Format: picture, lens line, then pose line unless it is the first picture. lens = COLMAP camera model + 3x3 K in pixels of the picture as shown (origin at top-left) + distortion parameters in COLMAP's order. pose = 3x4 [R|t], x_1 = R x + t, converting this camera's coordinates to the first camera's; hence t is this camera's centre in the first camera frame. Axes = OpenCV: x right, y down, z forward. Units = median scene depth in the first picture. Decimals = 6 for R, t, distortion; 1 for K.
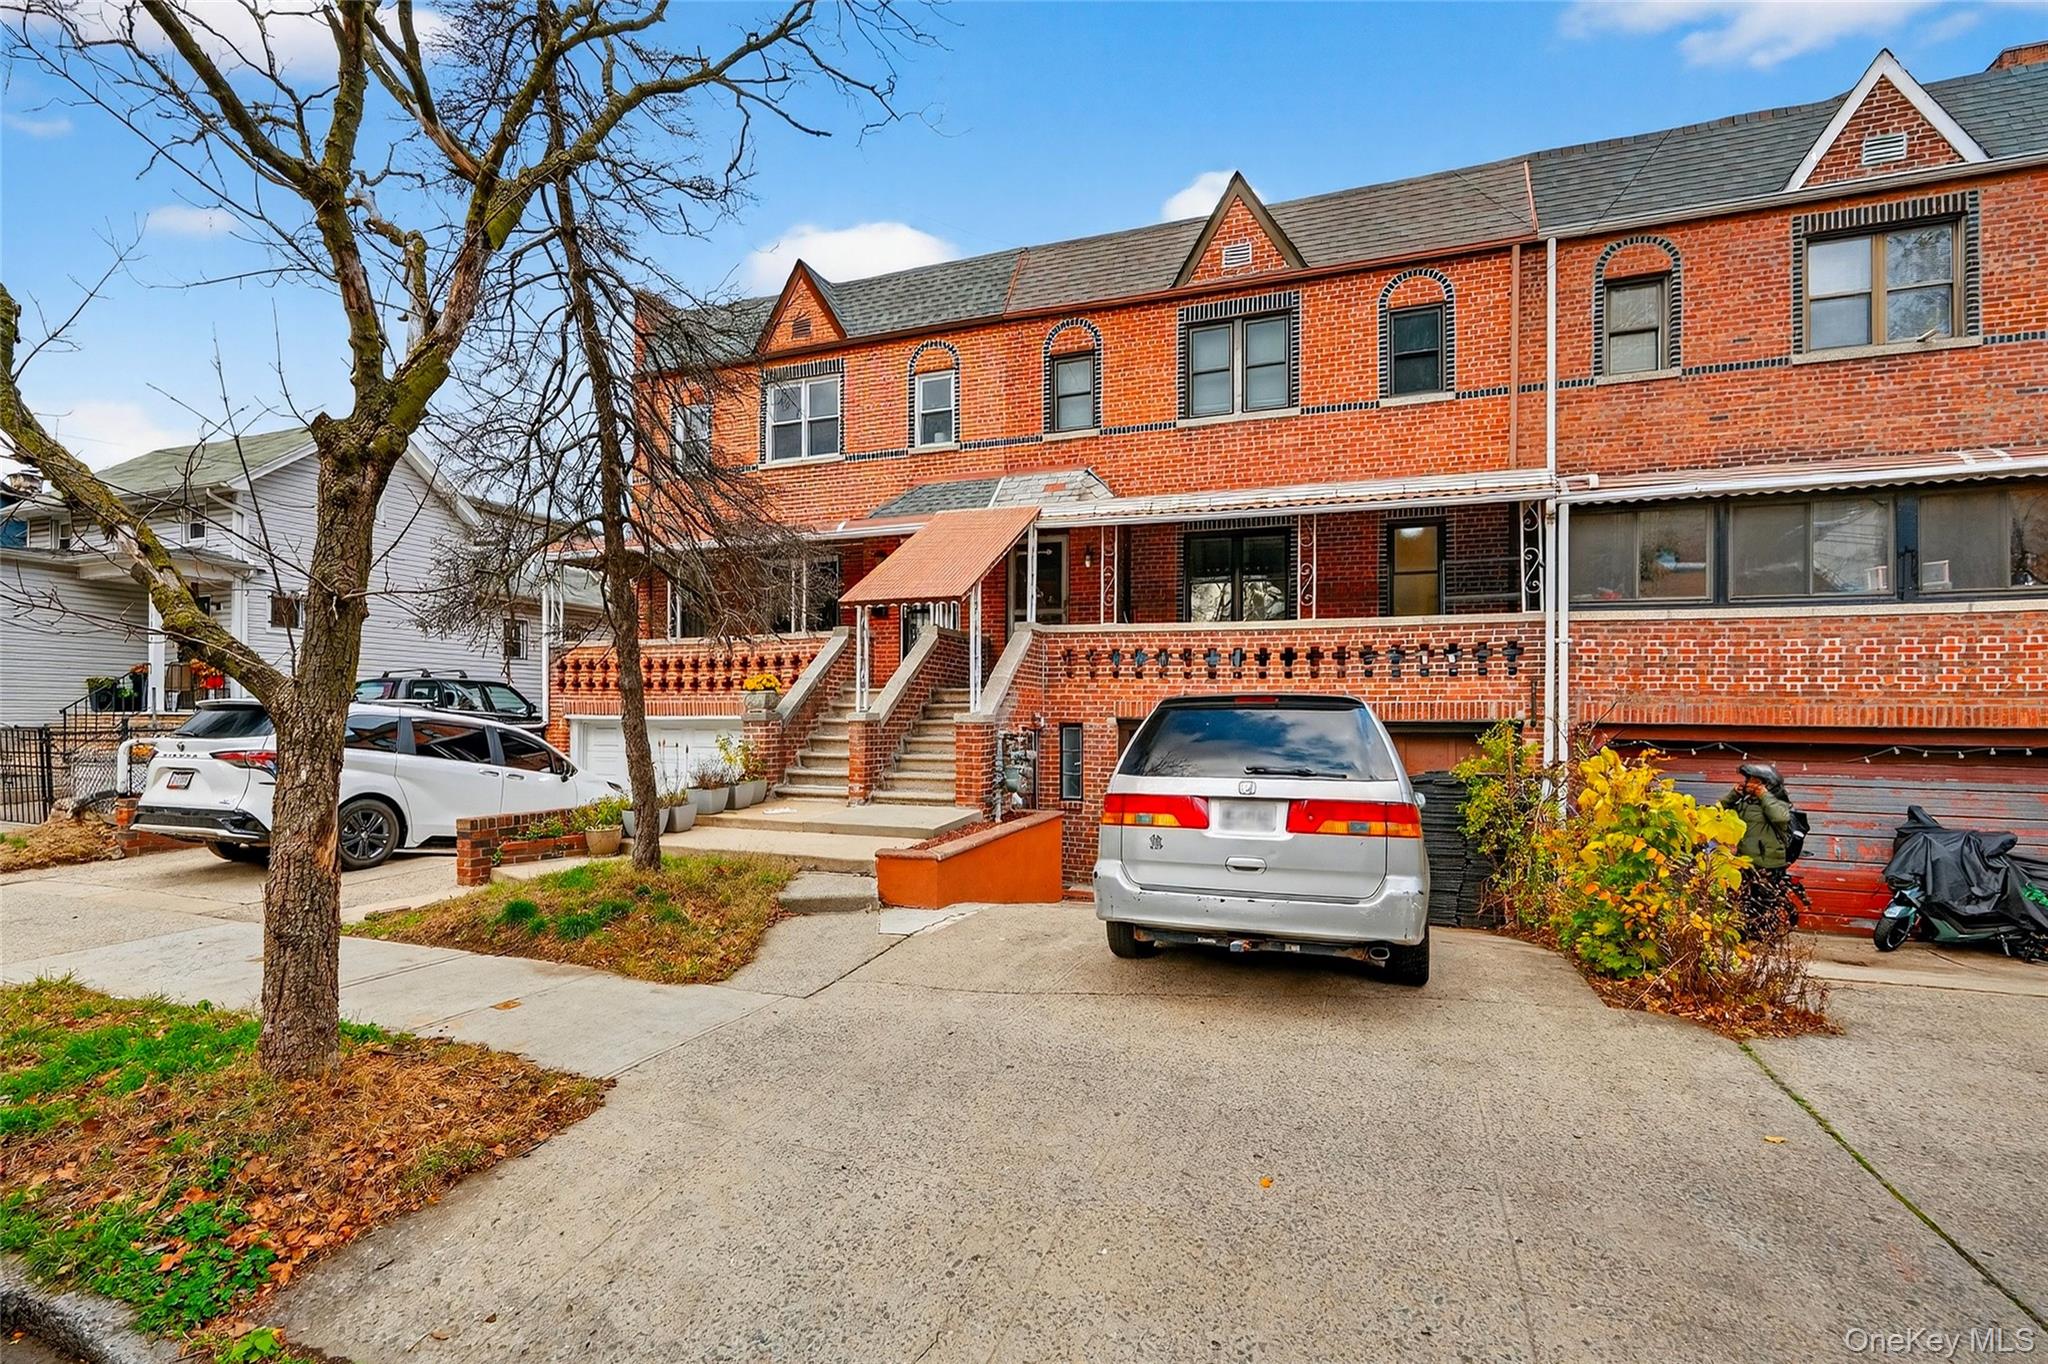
lens RADIAL K [[898.0, 0, 1026.8], [0, 898.0, 702.4], [0, 0, 1]] dist [-0.005297, 0.000972]
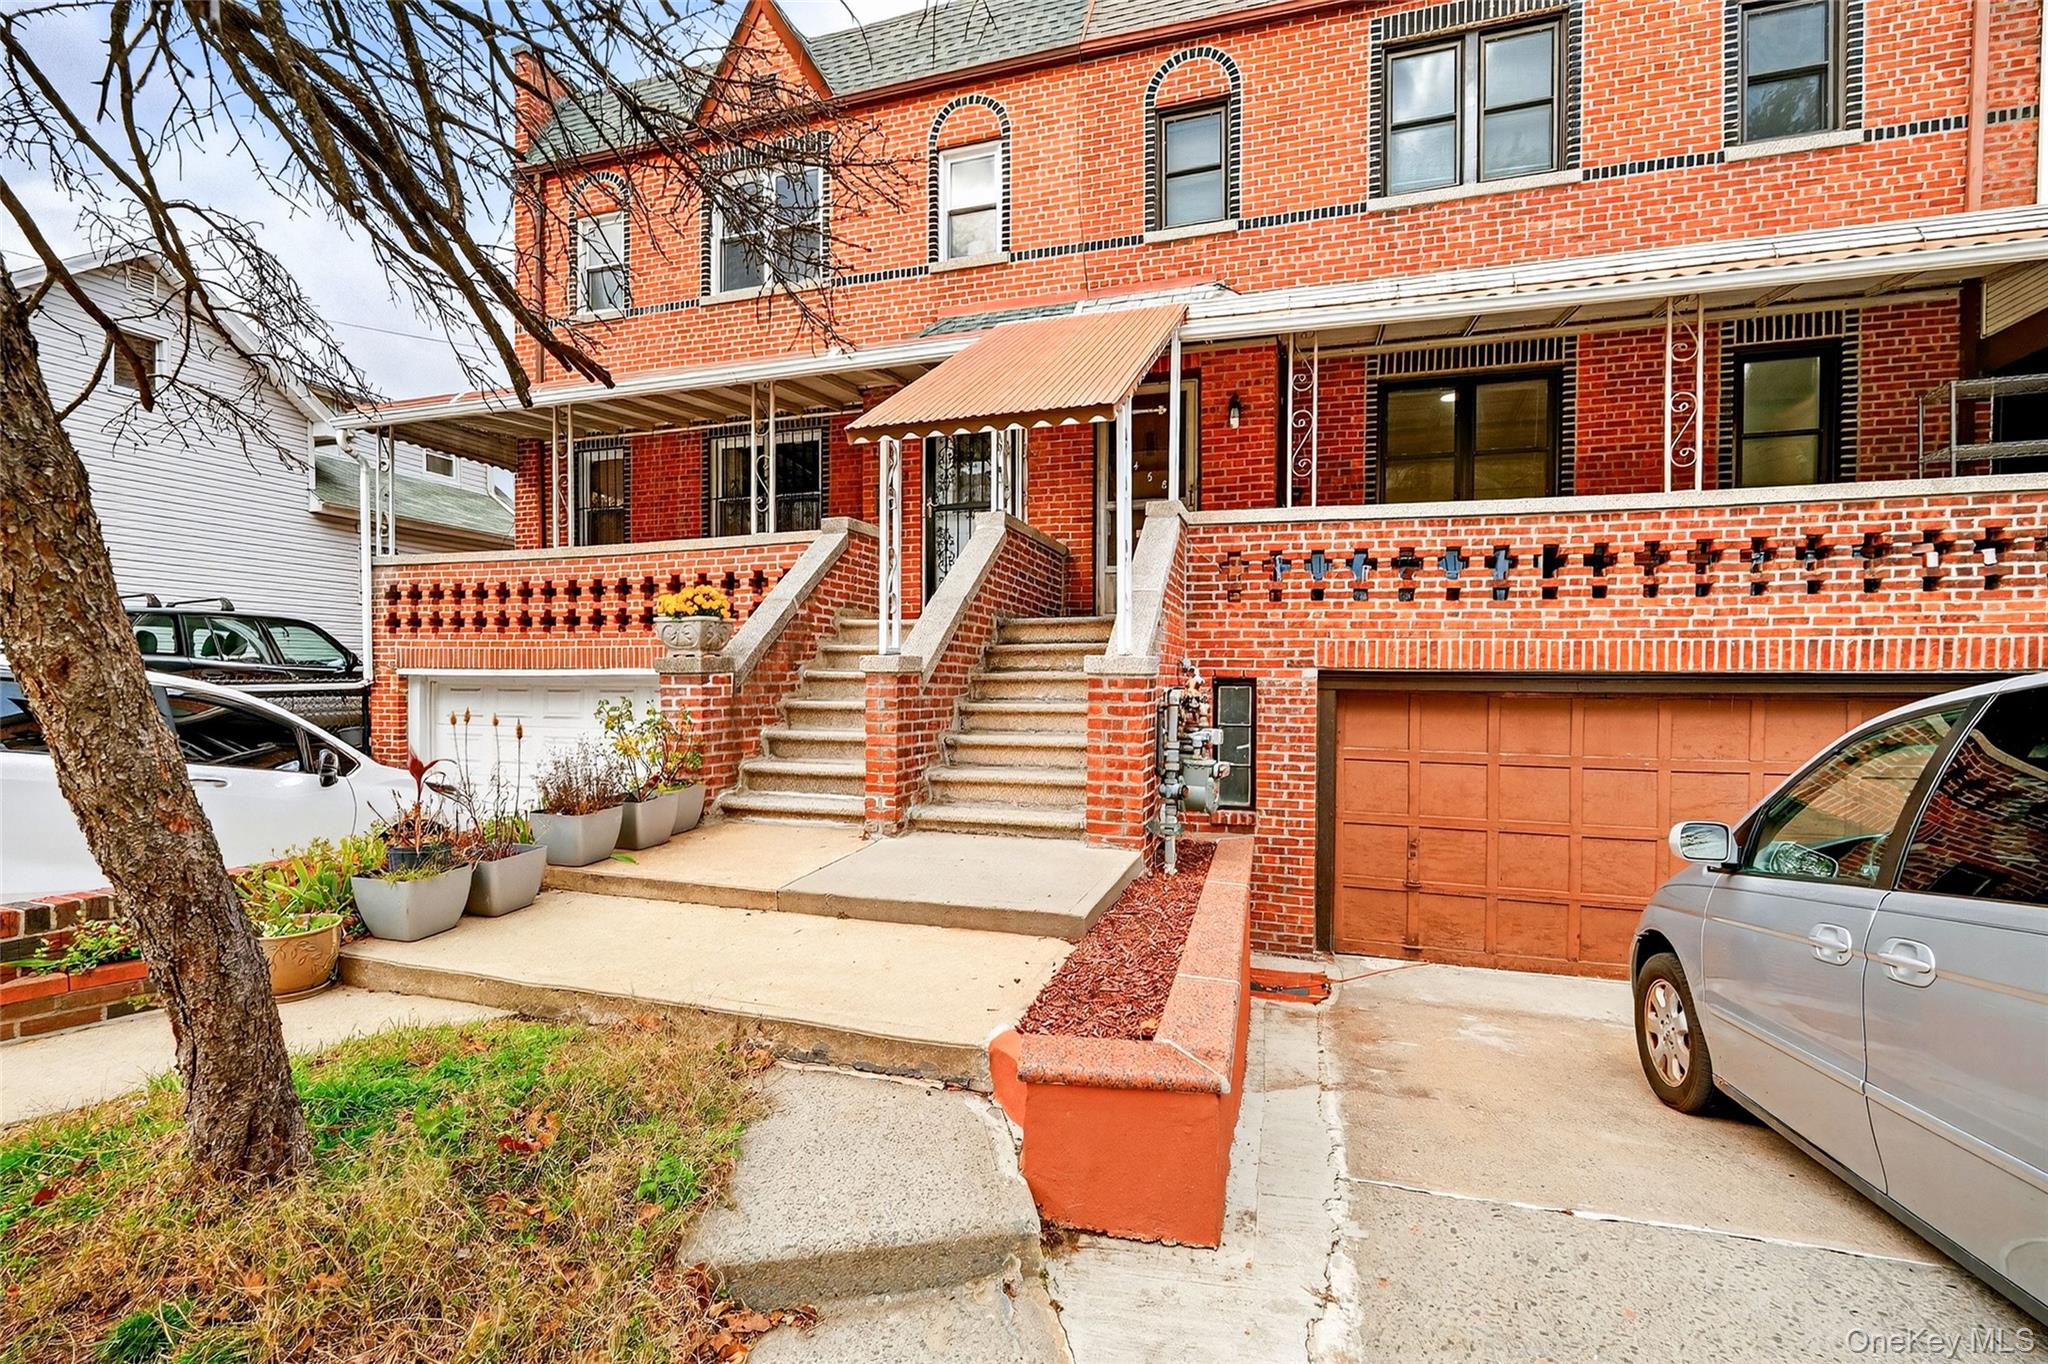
lens RADIAL K [[898.0, 0, 1030.4], [0, 898.0, 688.7], [0, 0, 1]] dist [-0.005297, 0.000972]
pose [[0.999059, -0.000887, 0.043356, -0.115569], [-0.000167, 0.999704, 0.024313, 0.016419], [-0.043364, -0.024298, 0.998764, 0.444757]]
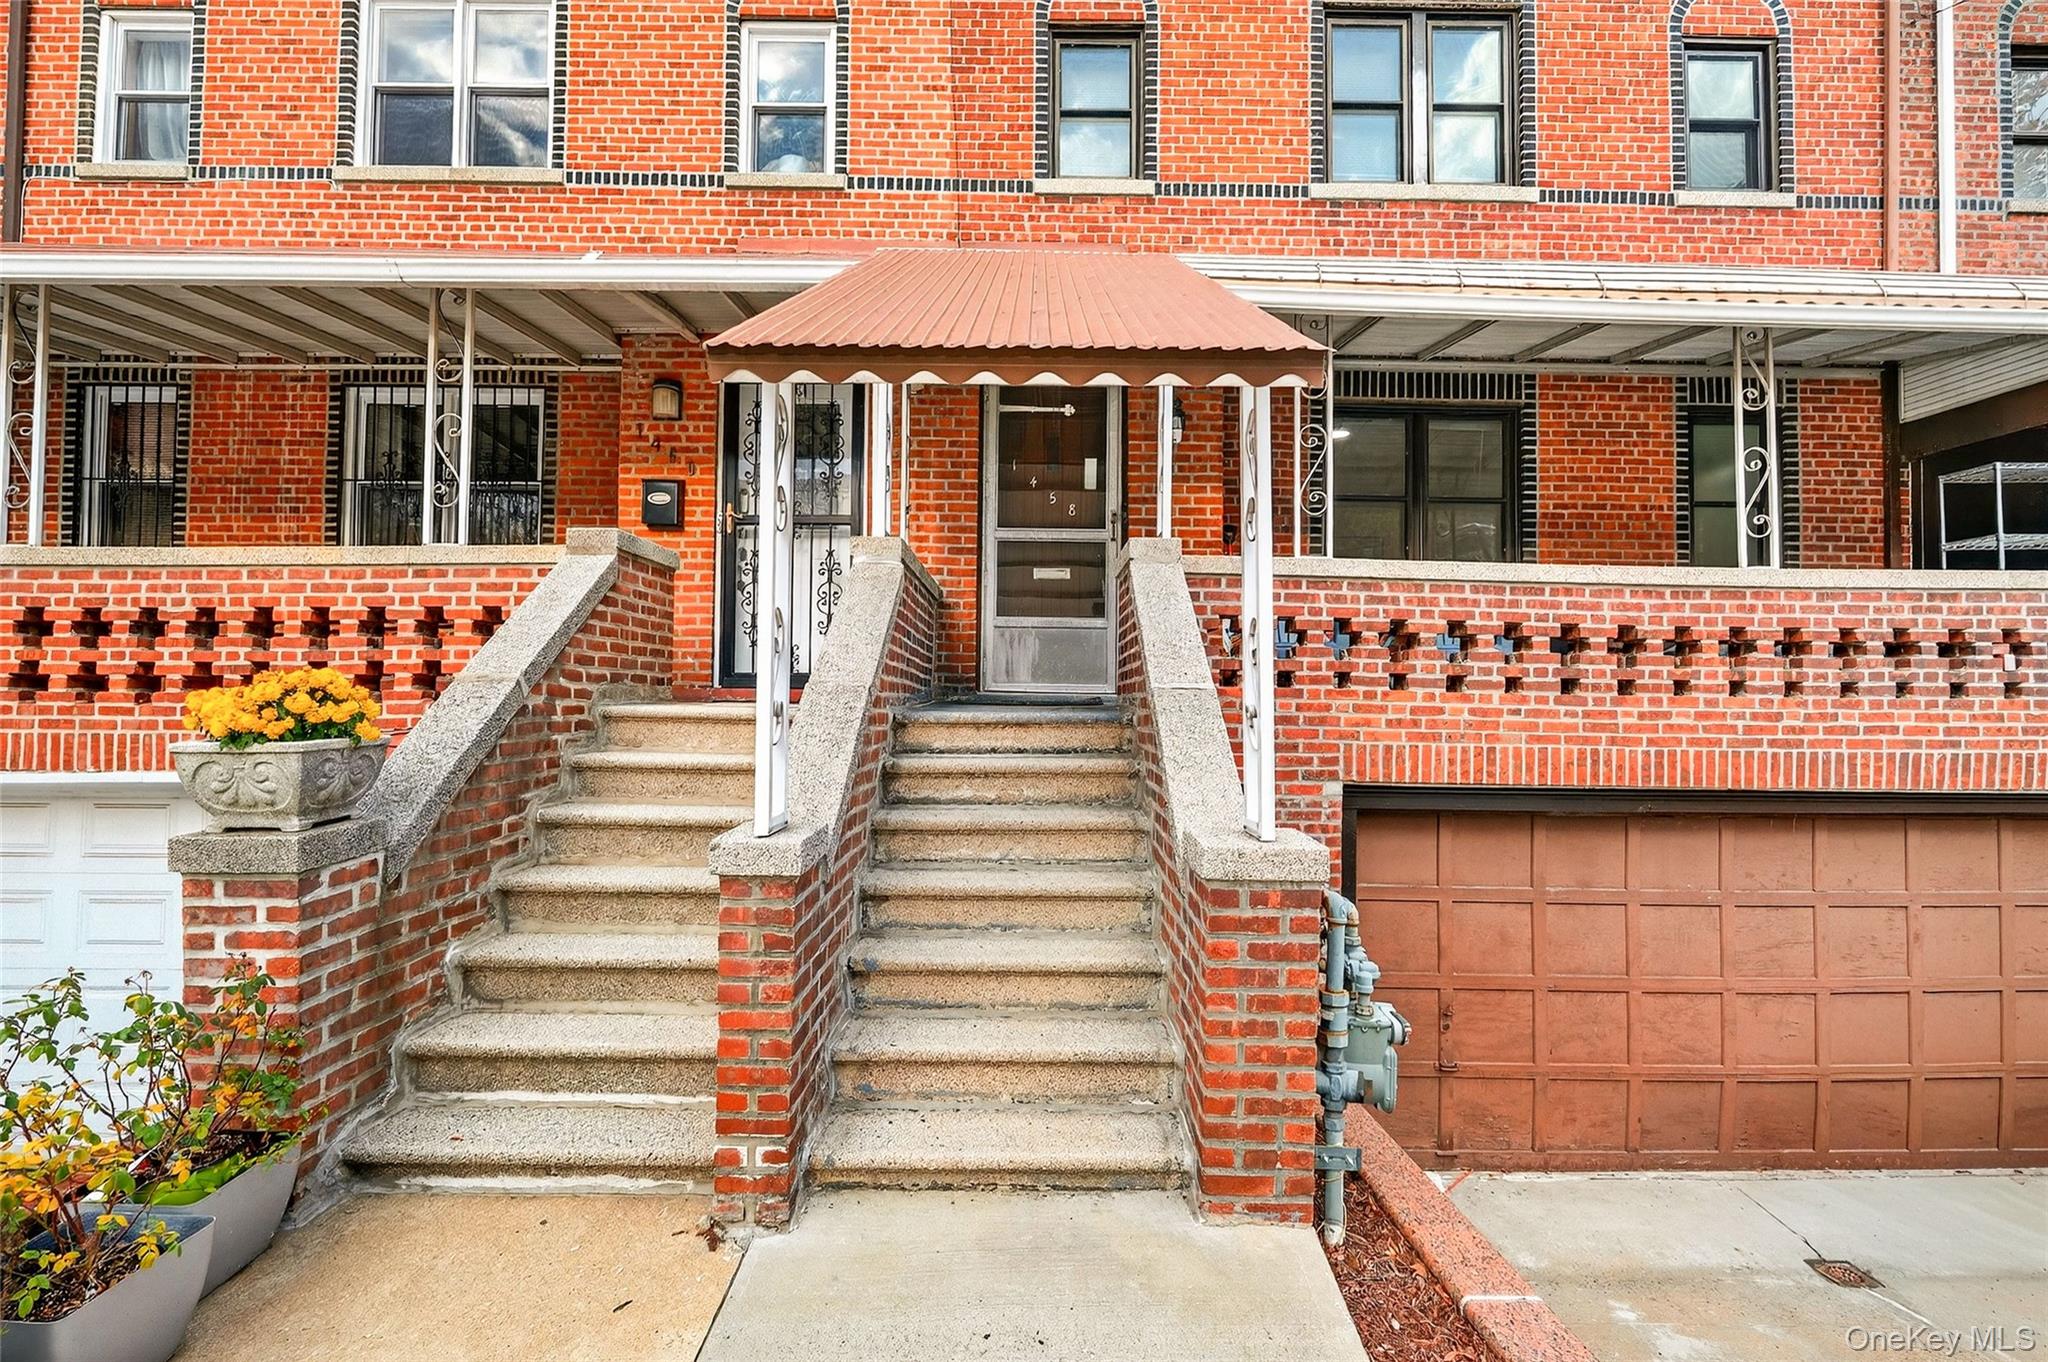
lens RADIAL K [[898.0, 0, 1042.1], [0, 898.0, 671.9], [0, 0, 1]] dist [-0.005297, 0.000972]
pose [[0.933909, 0.014894, 0.357200, -0.187122], [-0.010127, 0.999833, -0.015211, -0.027716], [-0.357367, 0.010589, 0.933904, 0.685638]]
